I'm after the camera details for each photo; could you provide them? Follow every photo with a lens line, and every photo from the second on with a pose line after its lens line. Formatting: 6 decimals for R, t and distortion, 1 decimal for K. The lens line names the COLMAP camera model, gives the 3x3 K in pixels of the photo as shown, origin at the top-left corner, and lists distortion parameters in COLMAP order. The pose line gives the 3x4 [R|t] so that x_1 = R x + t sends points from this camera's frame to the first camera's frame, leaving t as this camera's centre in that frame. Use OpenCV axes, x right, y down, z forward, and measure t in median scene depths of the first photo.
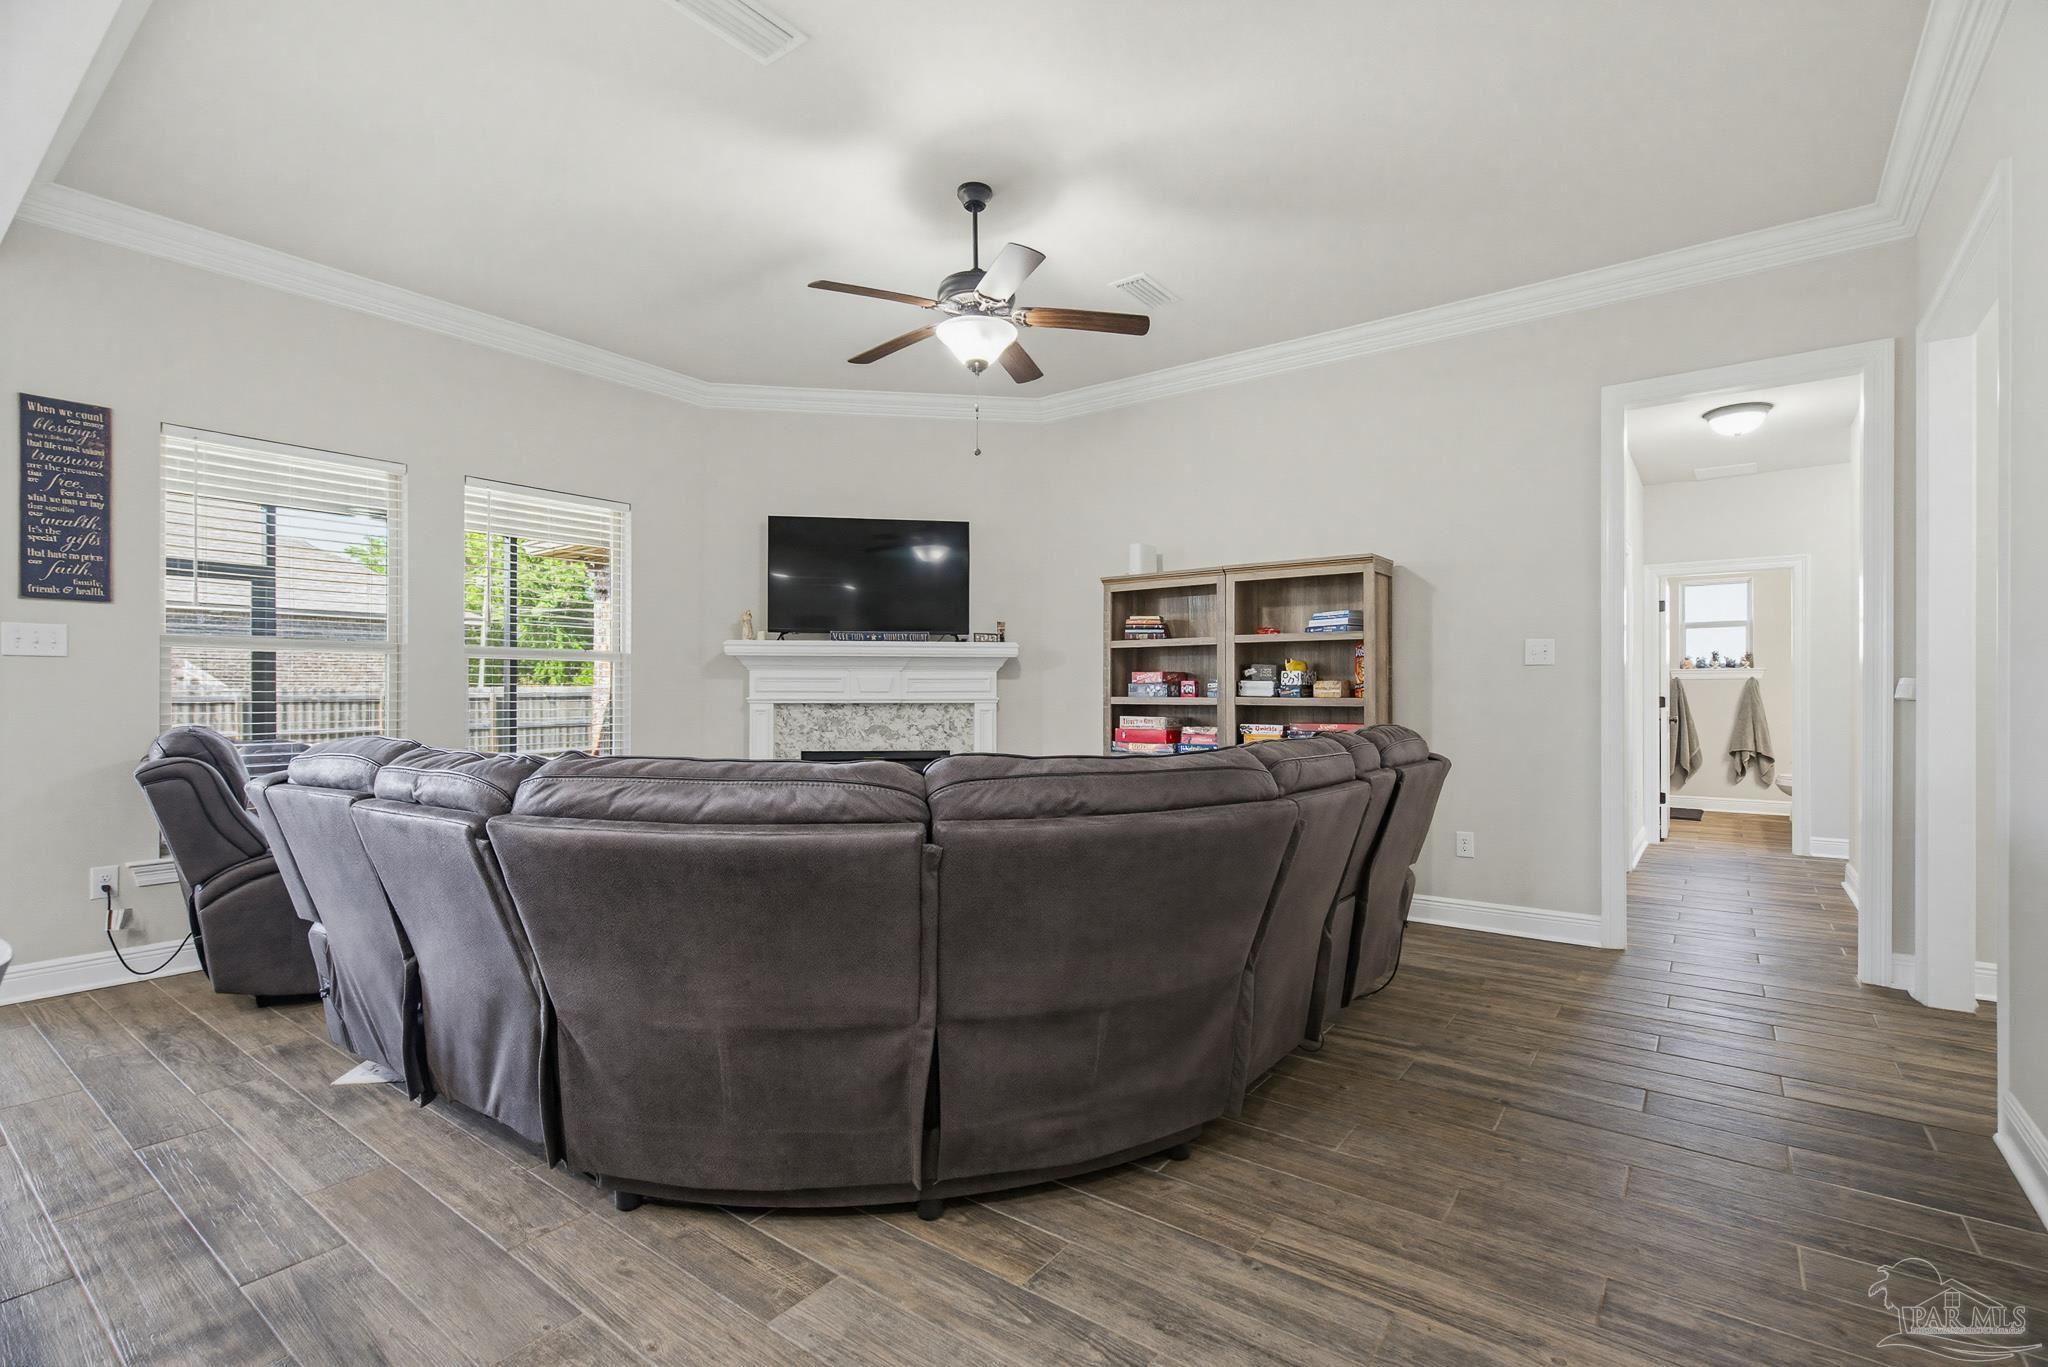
lens RADIAL K [[941.2, 0, 1042.4], [0, 941.2, 684.4], [0, 0, 1]] dist [0.003337, -0.000938]
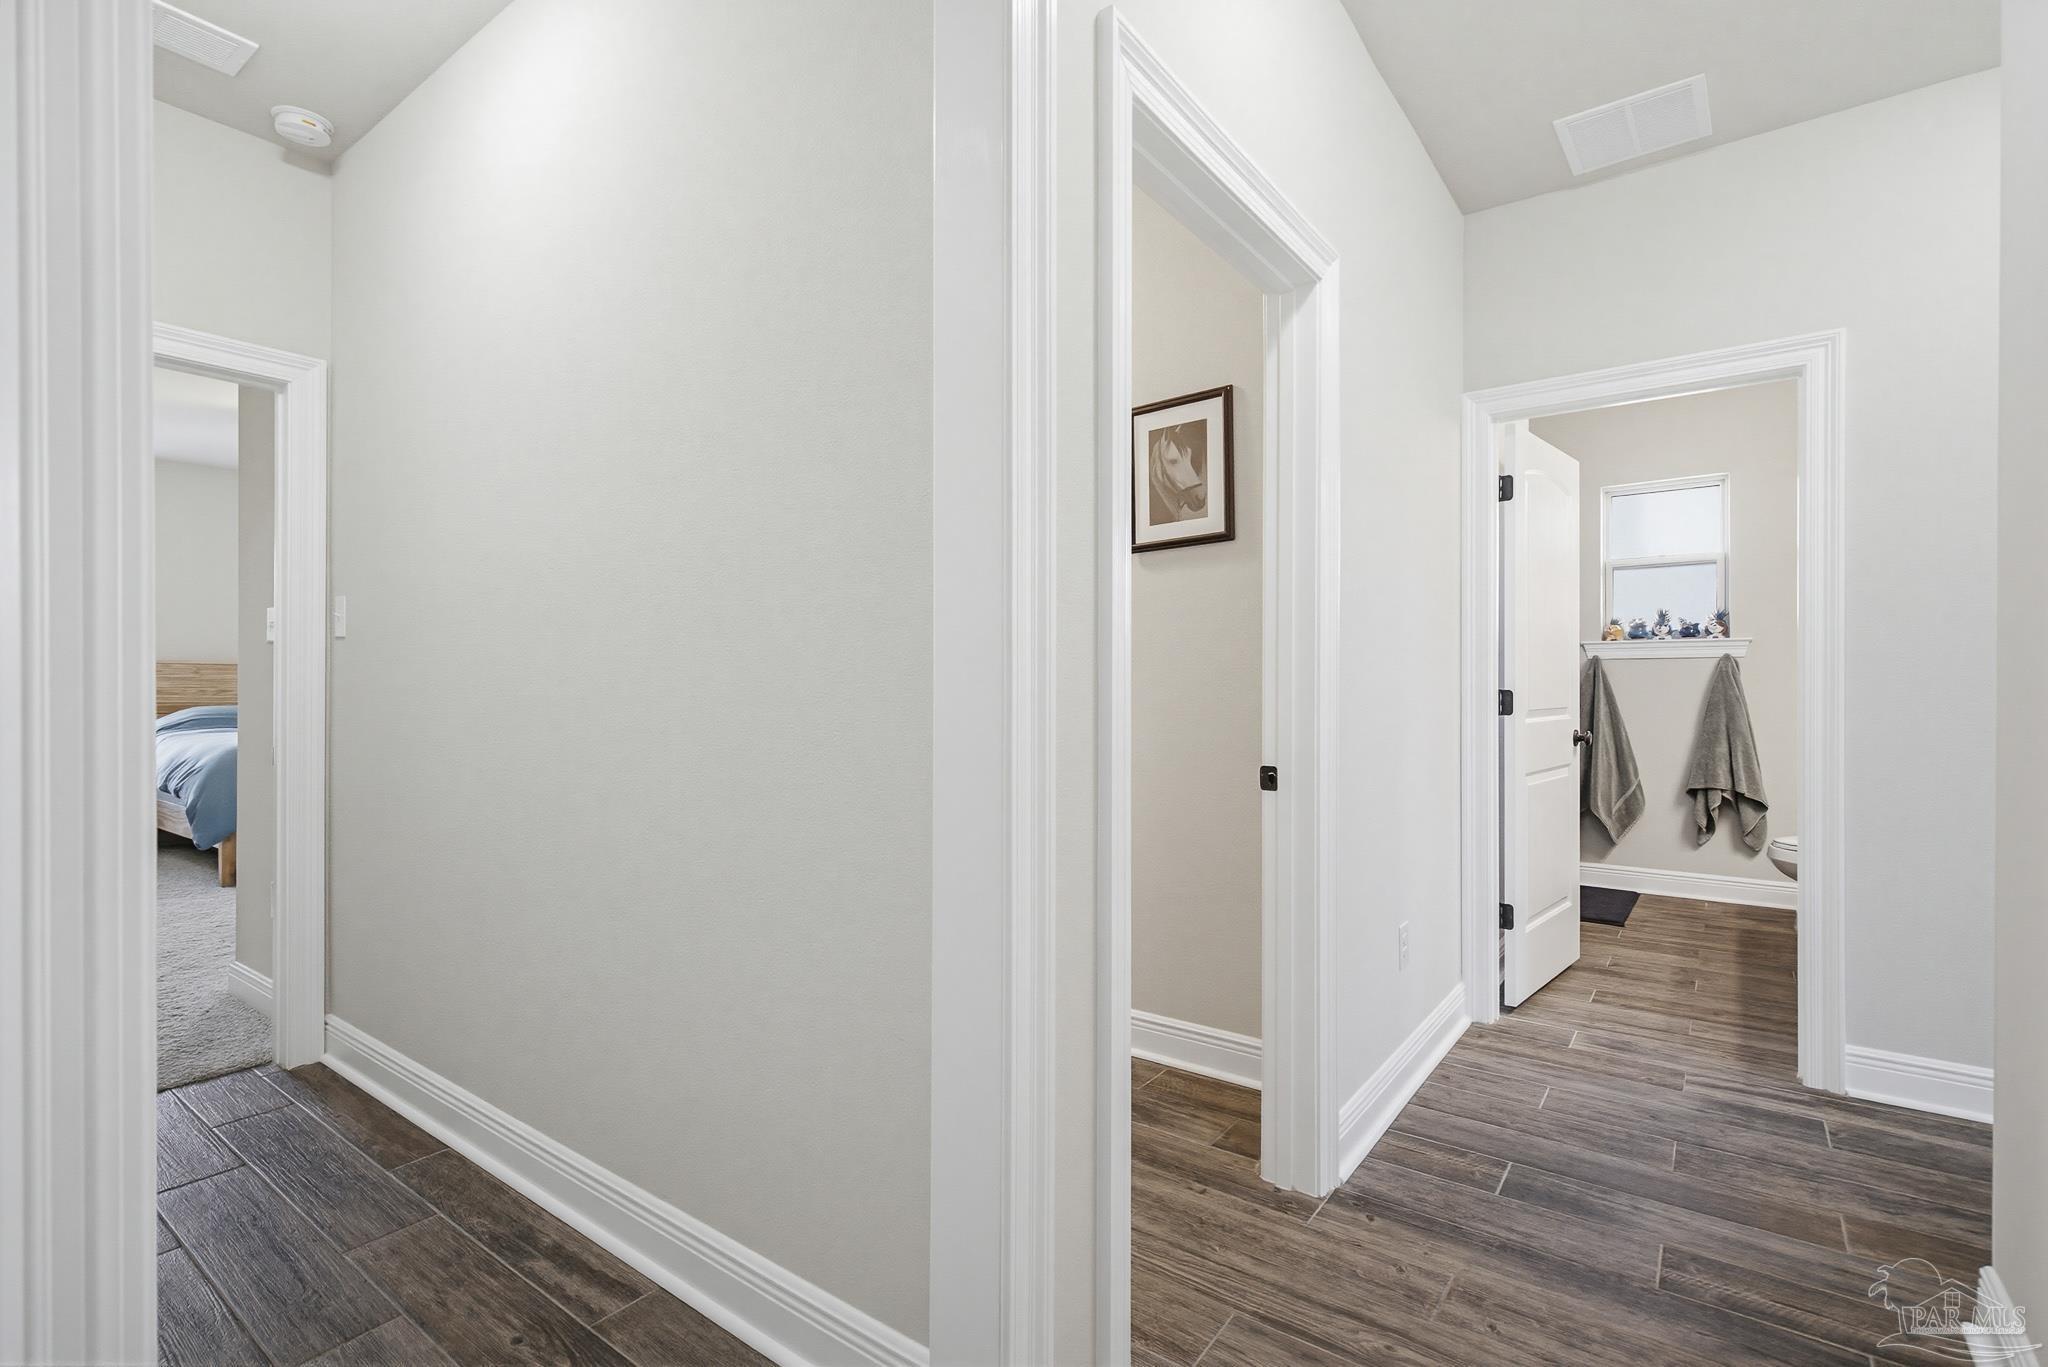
lens RADIAL K [[941.2, 0, 1045.7], [0, 941.2, 679.7], [0, 0, 1]] dist [0.003337, -0.000938]
pose [[0.999993, 0.003869, 0.000055, 0.356249], [-0.003870, 0.999987, 0.003226, 0.006933], [-0.000043, -0.003226, 0.999995, 0.451538]]
